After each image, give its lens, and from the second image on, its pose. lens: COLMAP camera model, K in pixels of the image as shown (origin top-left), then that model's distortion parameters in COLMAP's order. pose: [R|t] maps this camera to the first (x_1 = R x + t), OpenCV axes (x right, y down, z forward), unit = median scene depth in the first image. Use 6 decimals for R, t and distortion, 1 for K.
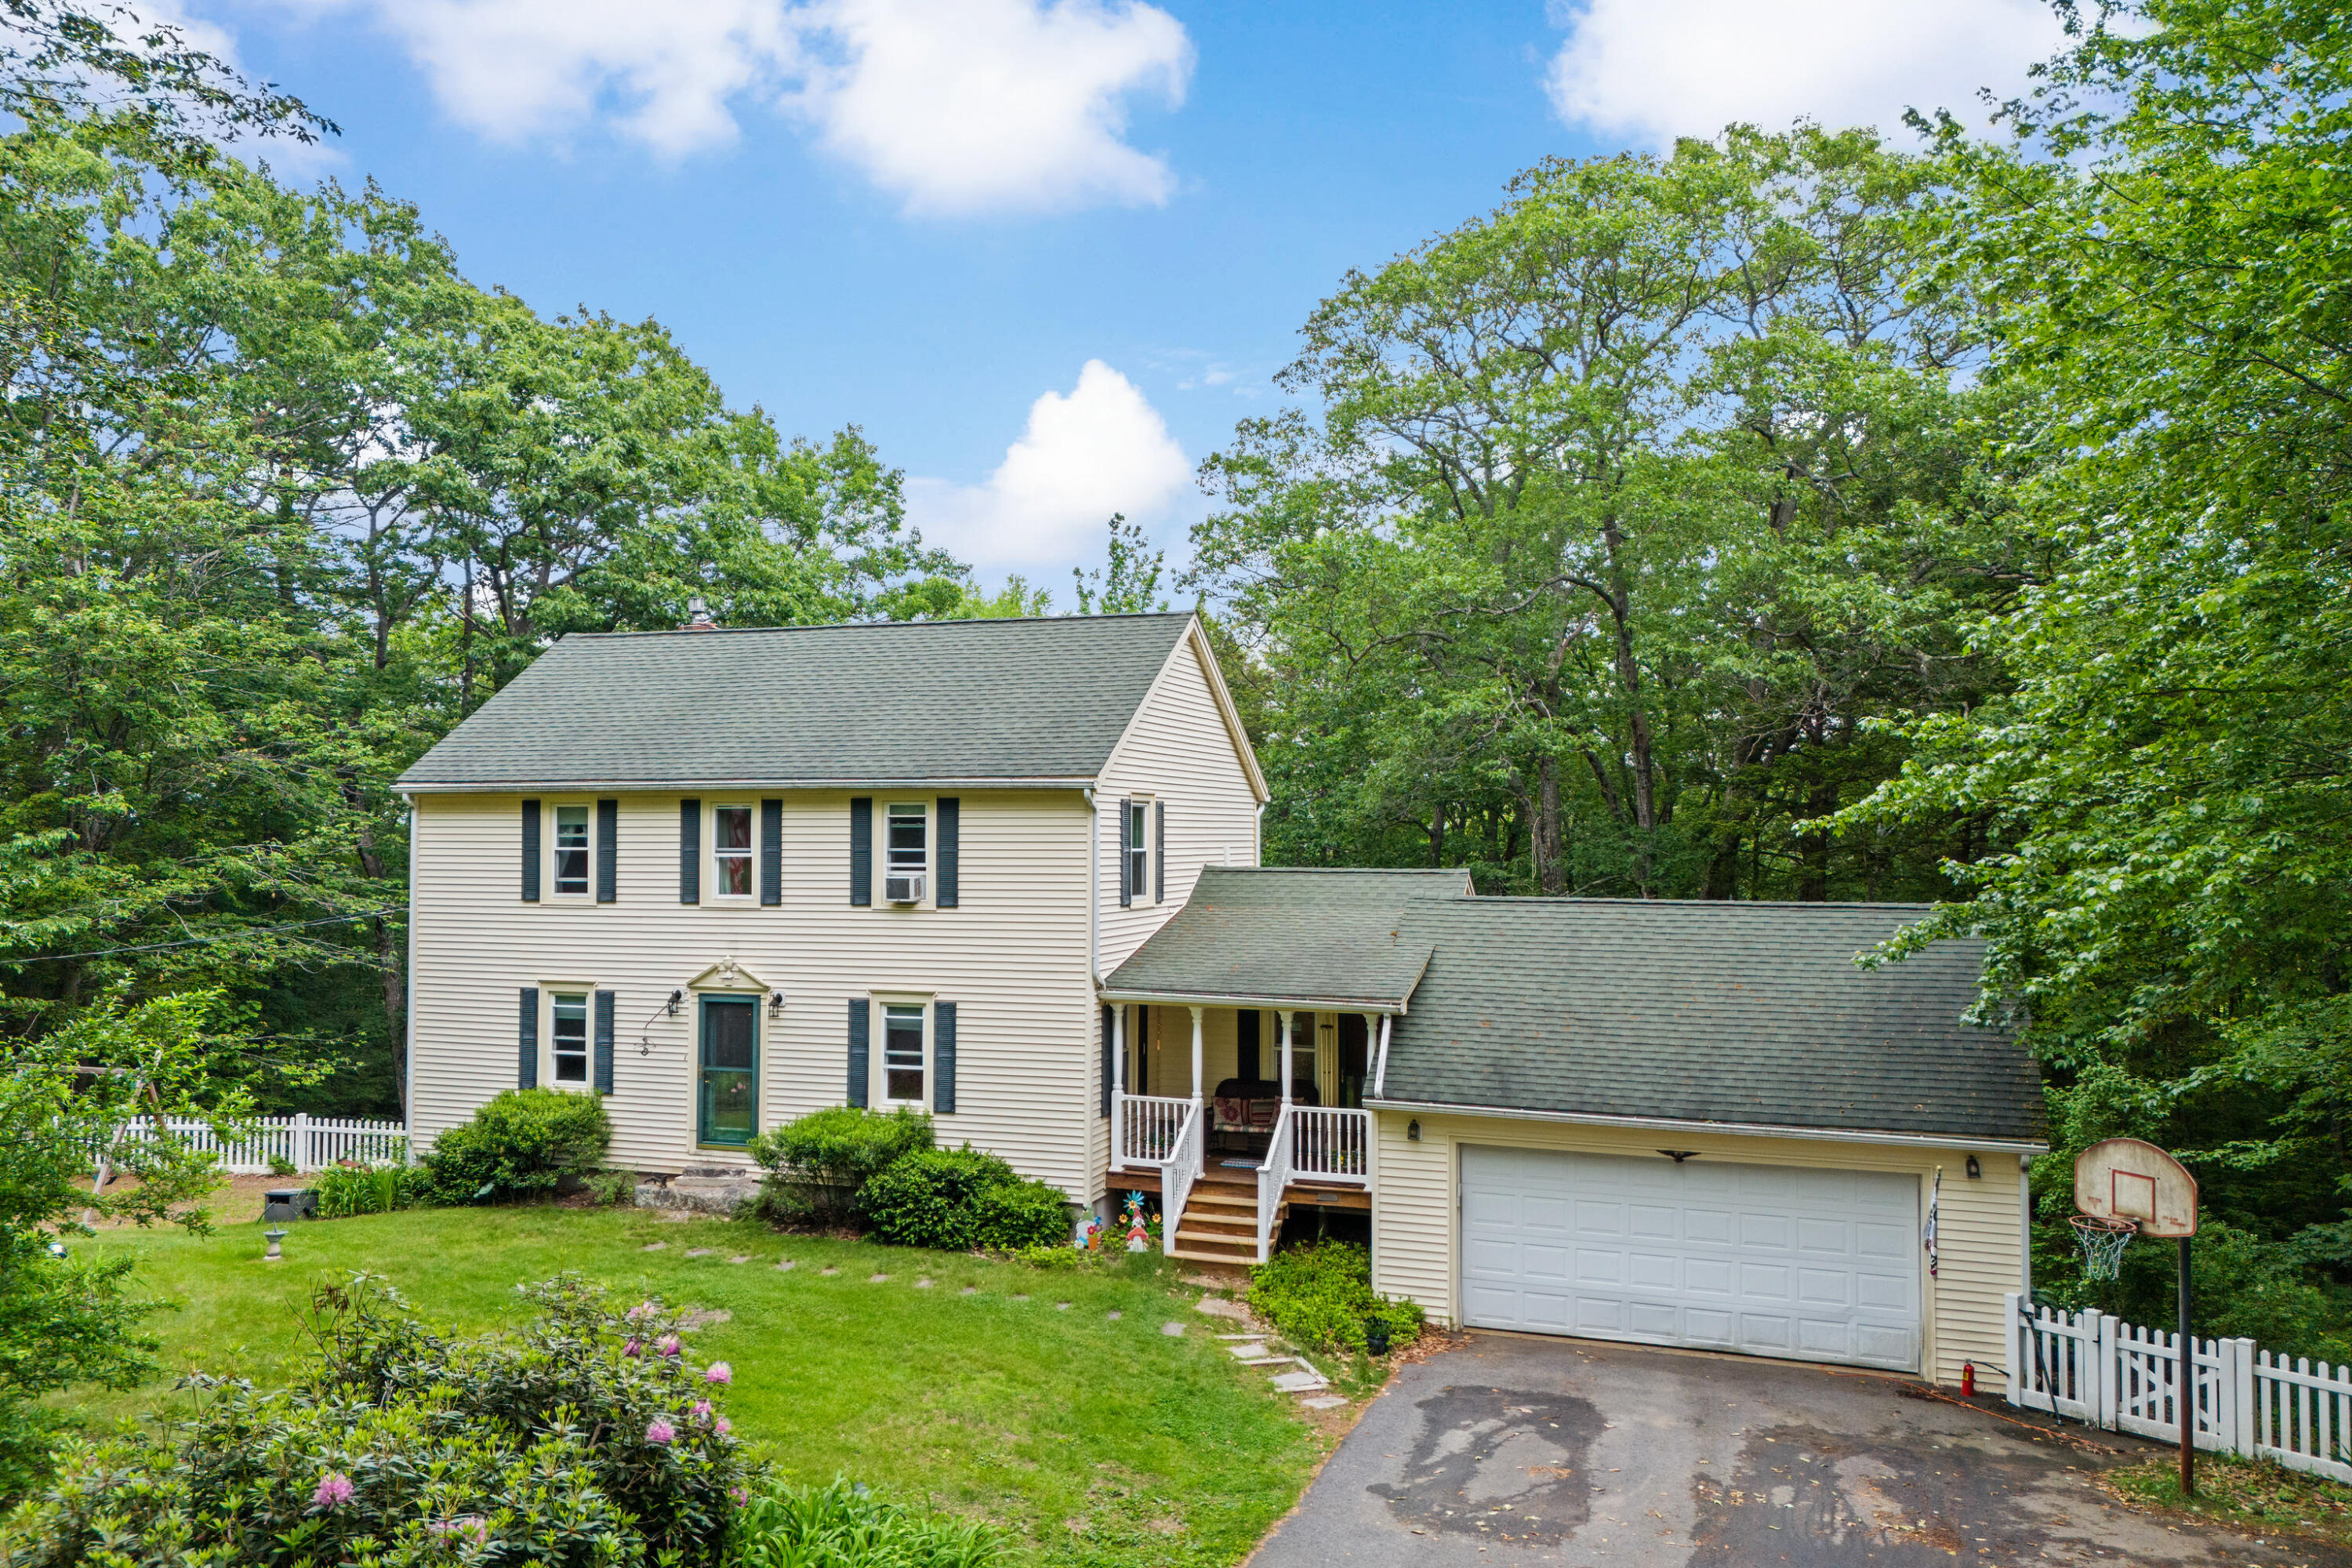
lens RADIAL K [[1755.9, 0, 1176.0], [0, 1755.9, 784.0], [0, 0, 1]] dist [0.078323, -0.079097]
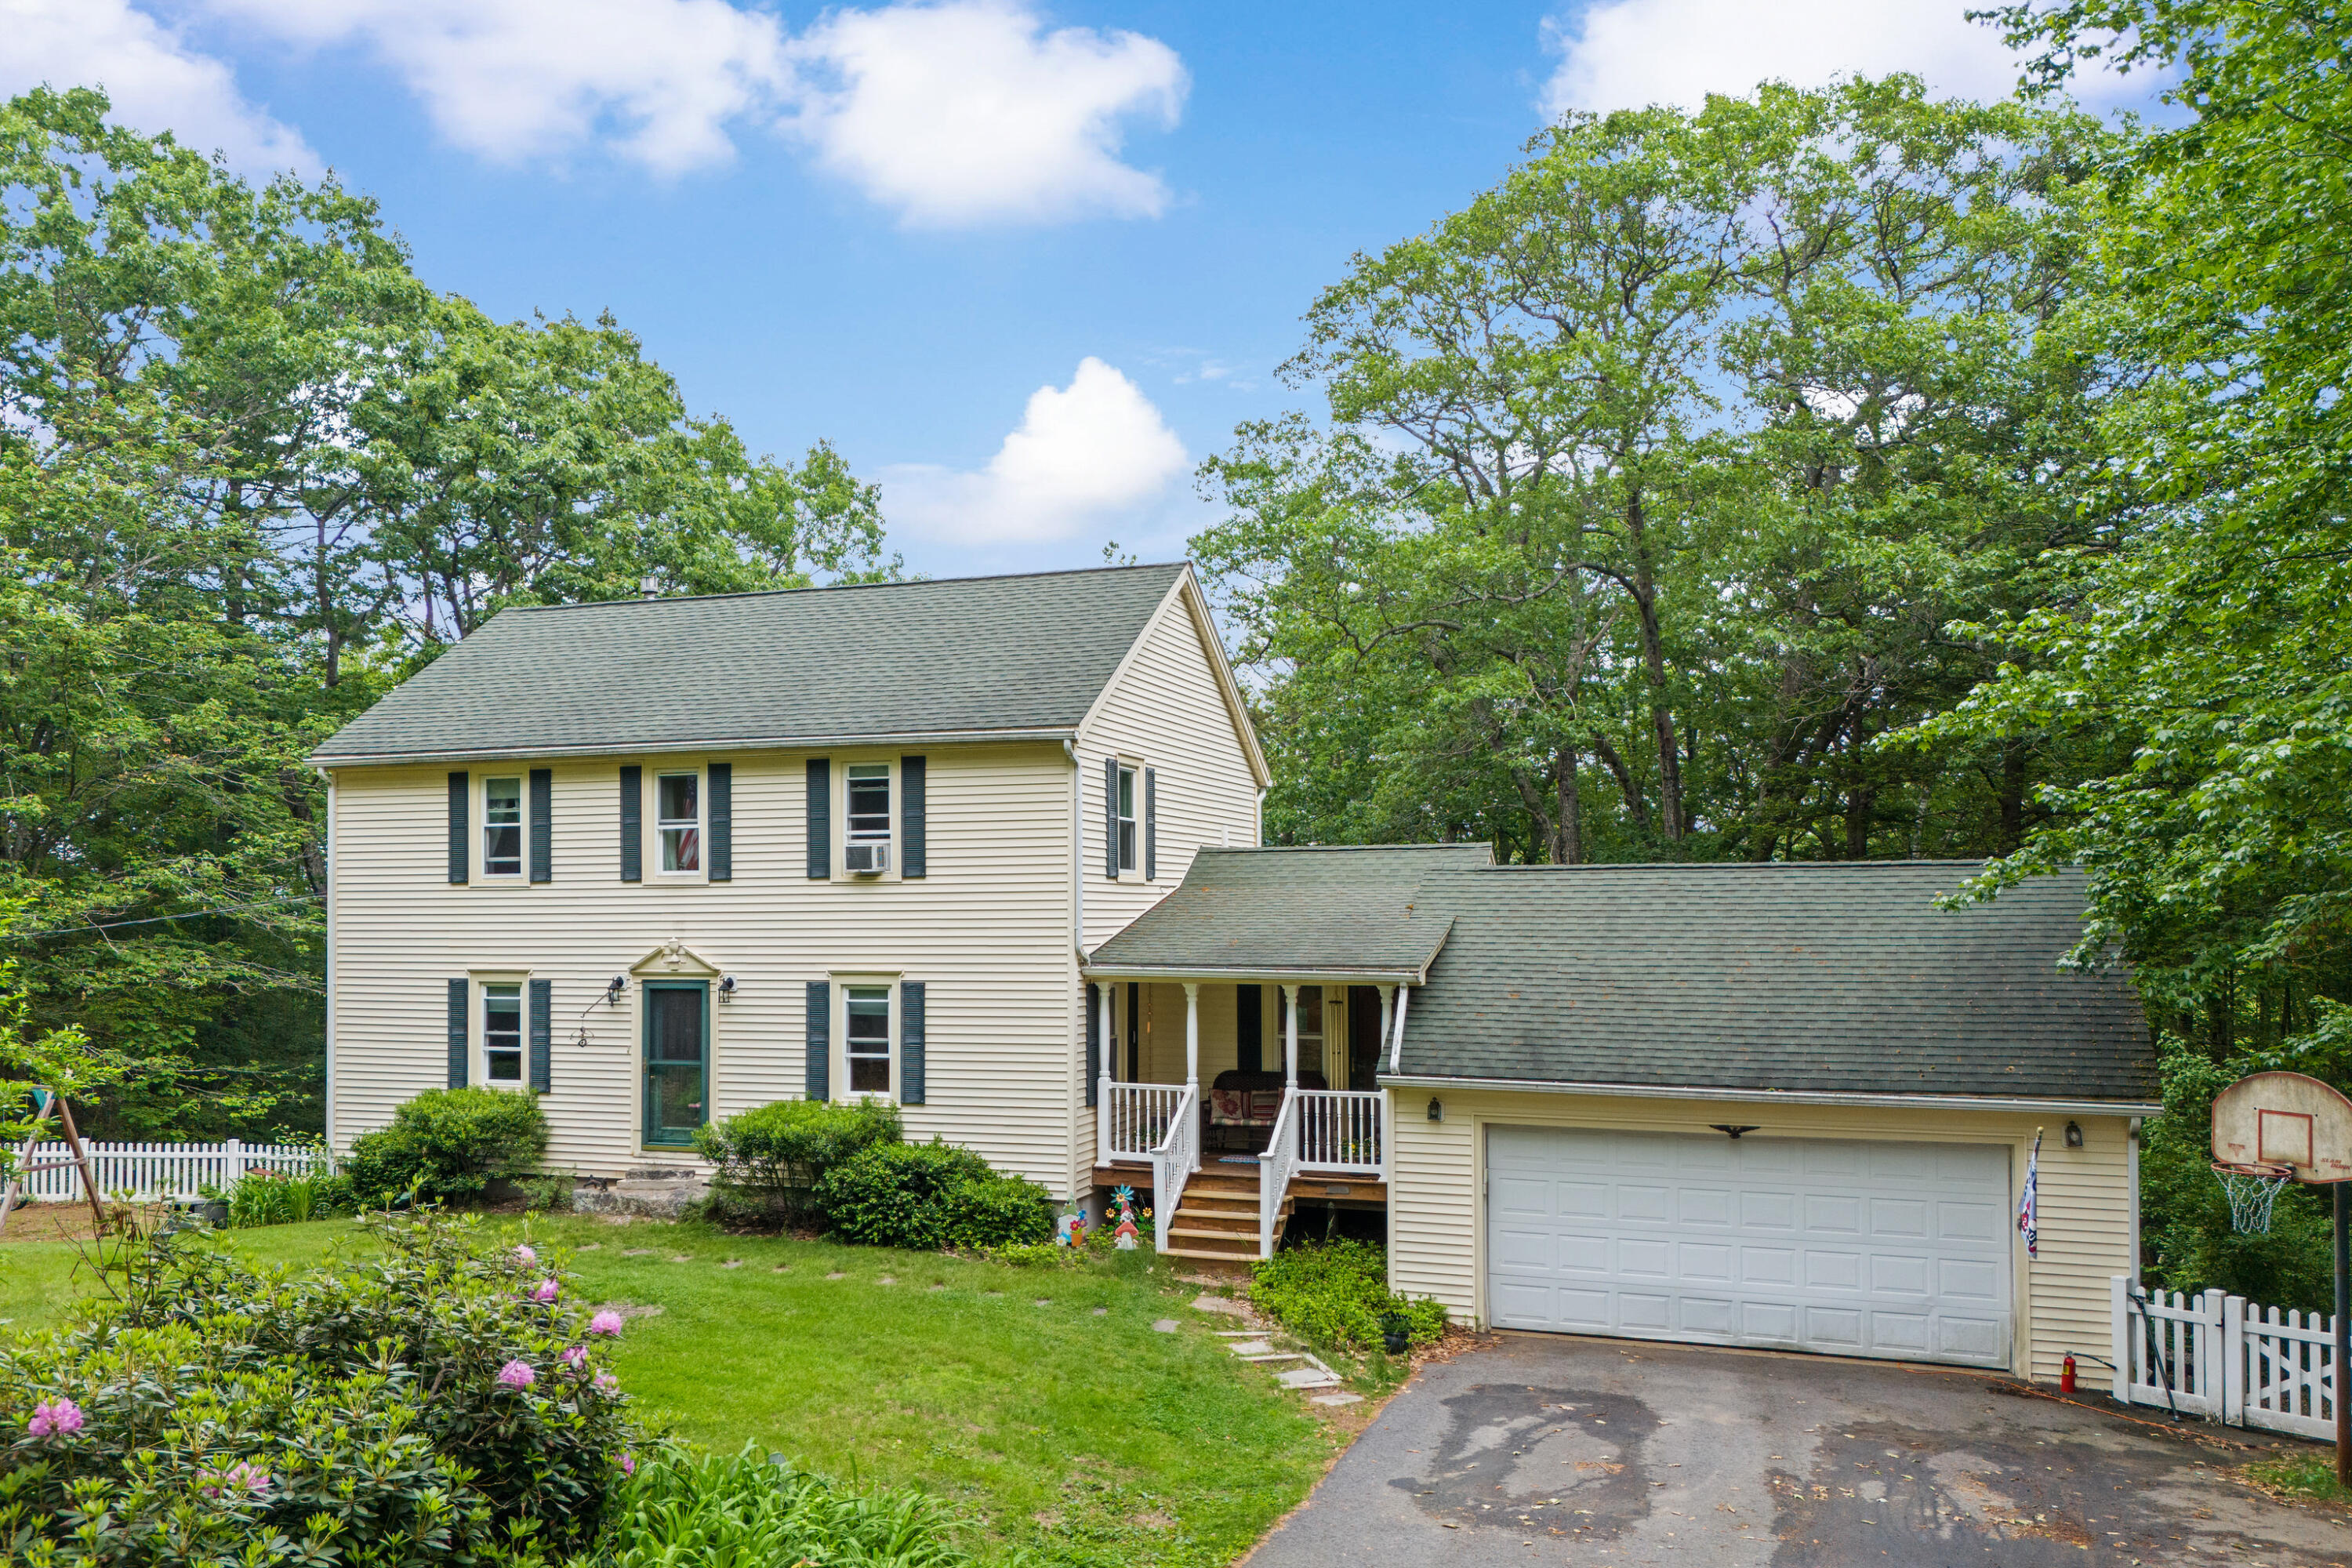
lens RADIAL K [[1767.1, 0, 1172.8], [0, 1767.1, 884.4], [0, 0, 1]] dist [0.080668, -0.084903]
pose [[0.999977, -0.006217, -0.002717, 0.005063], [0.006244, 0.999927, 0.010383, 0.066042], [0.002652, -0.010400, 0.999942, 0.094936]]
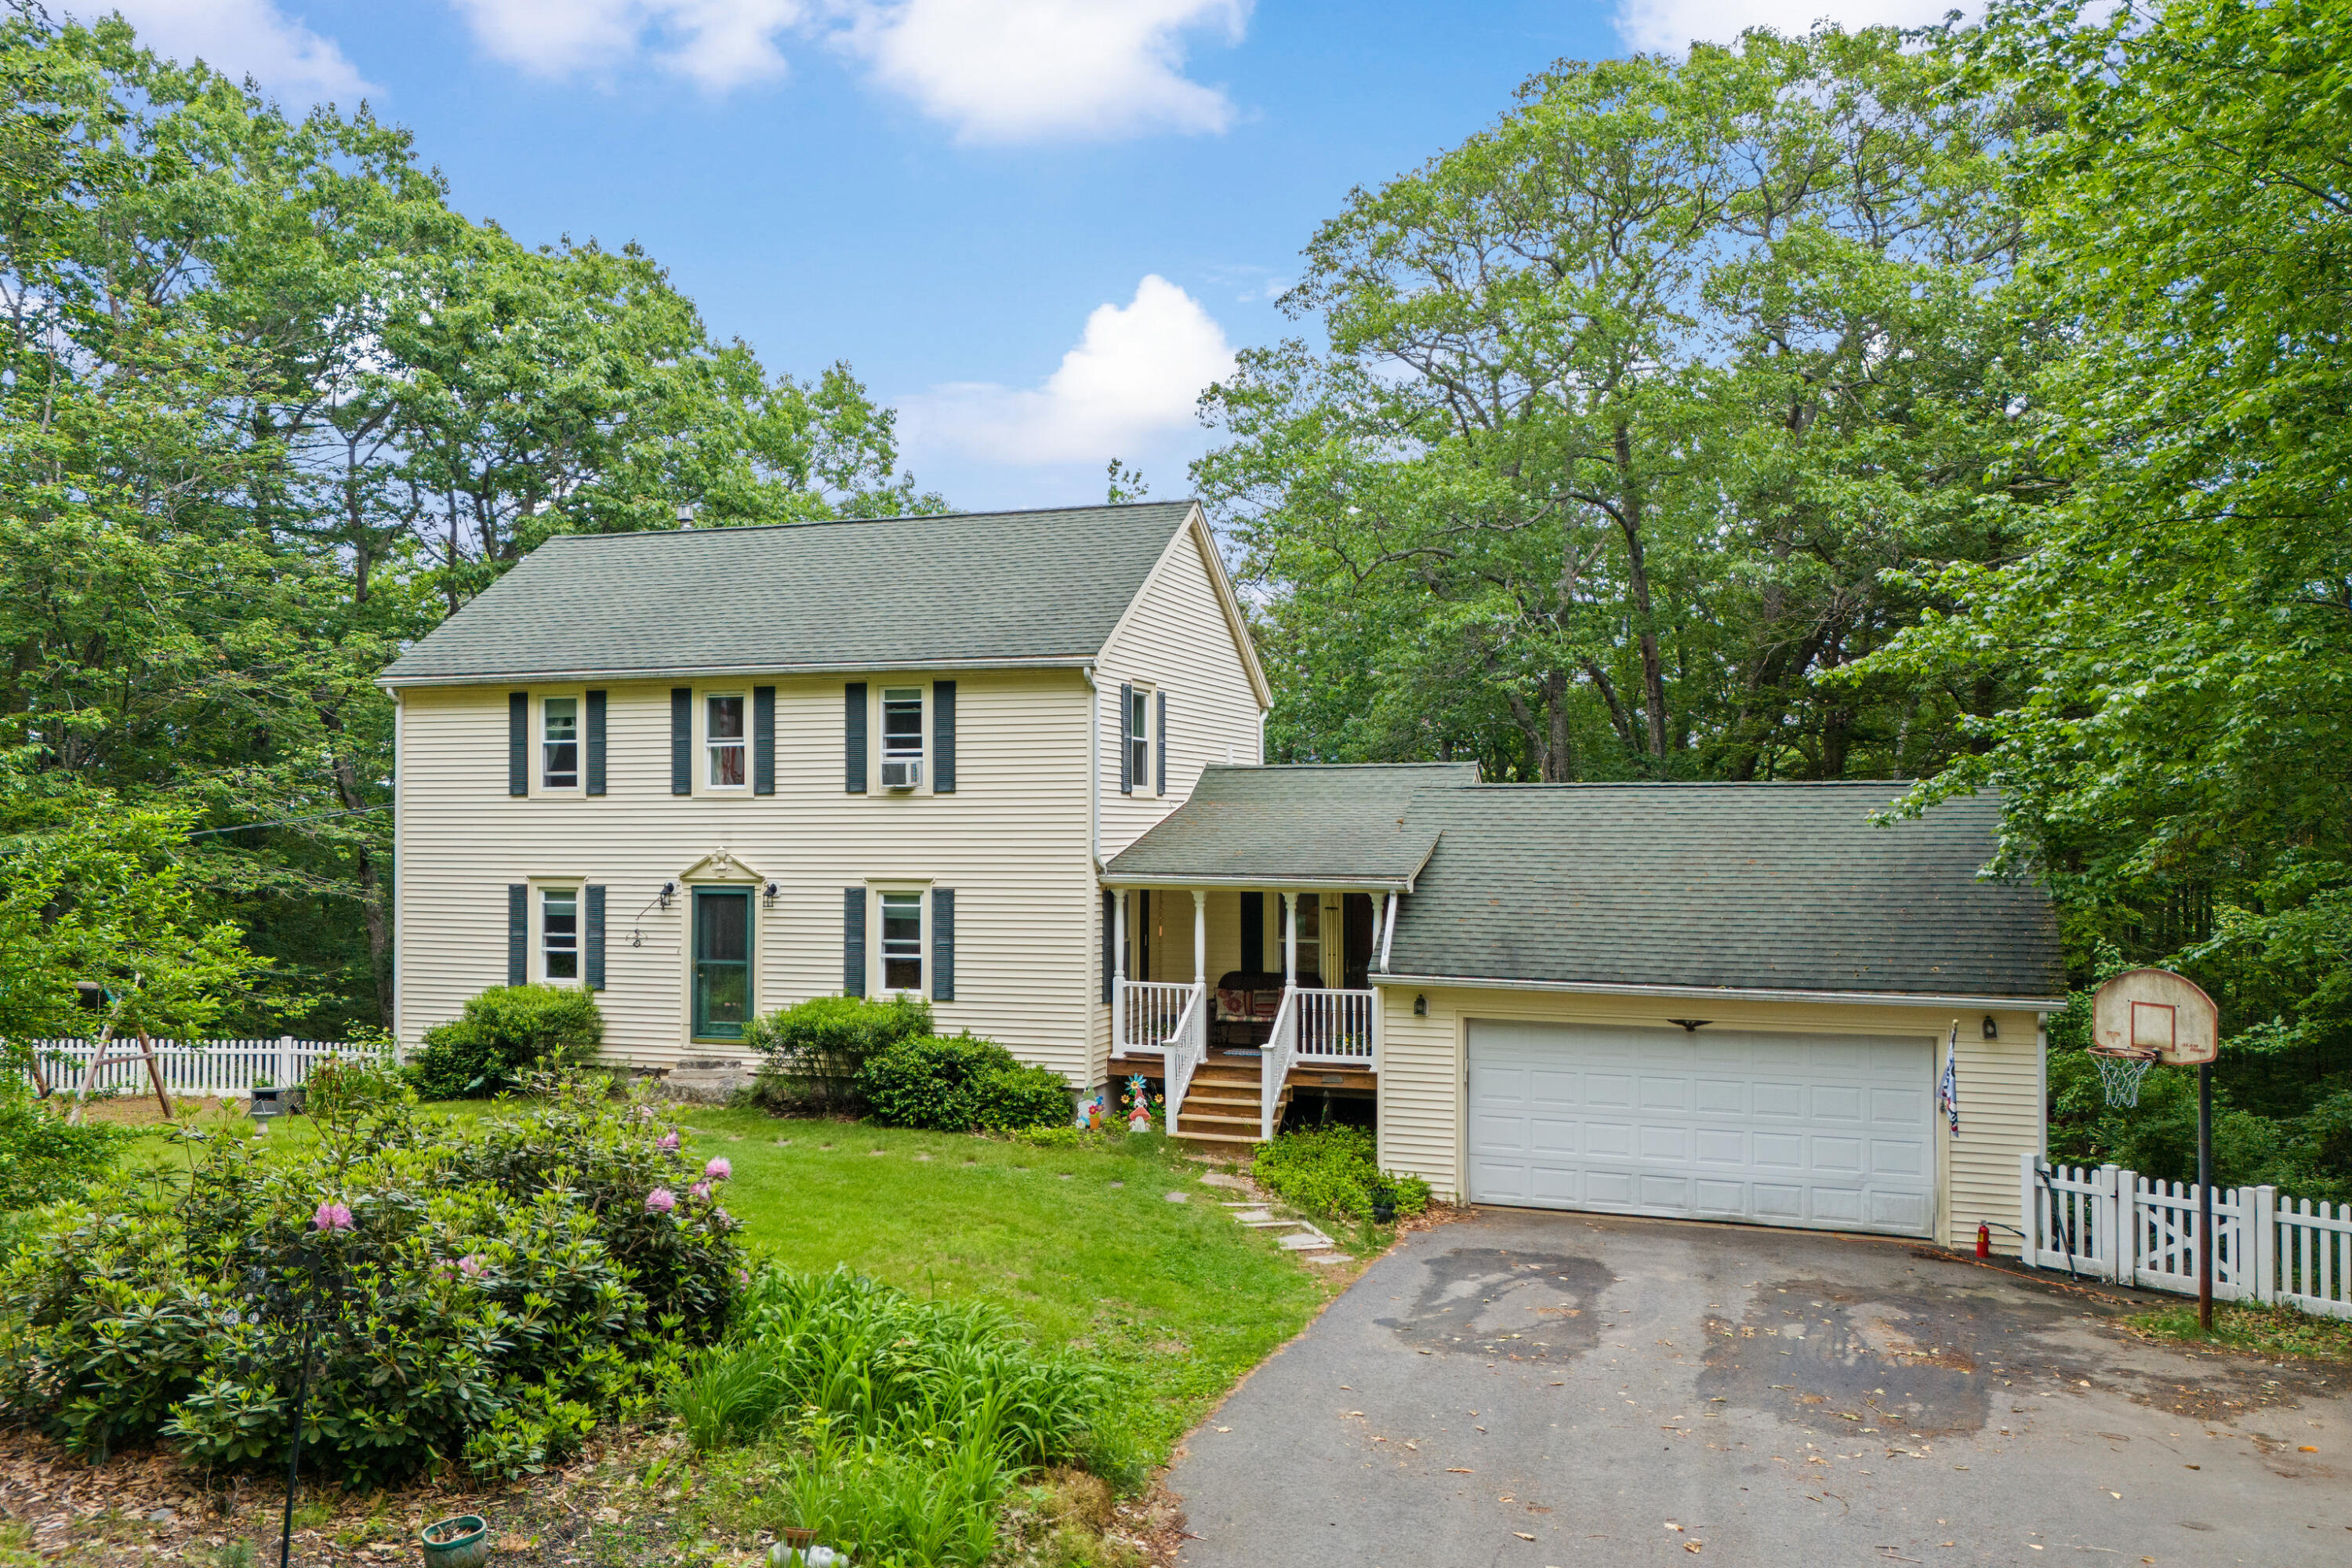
lens RADIAL K [[1794.9, 0, 1175.9], [0, 1794.9, 808.3], [0, 0, 1]] dist [0.085254, -0.091003]
pose [[0.999998, -0.001851, 0.000473, -0.001669], [0.001843, 0.999849, 0.017259, 0.062820], [-0.000505, -0.017258, 0.999851, -0.001786]]
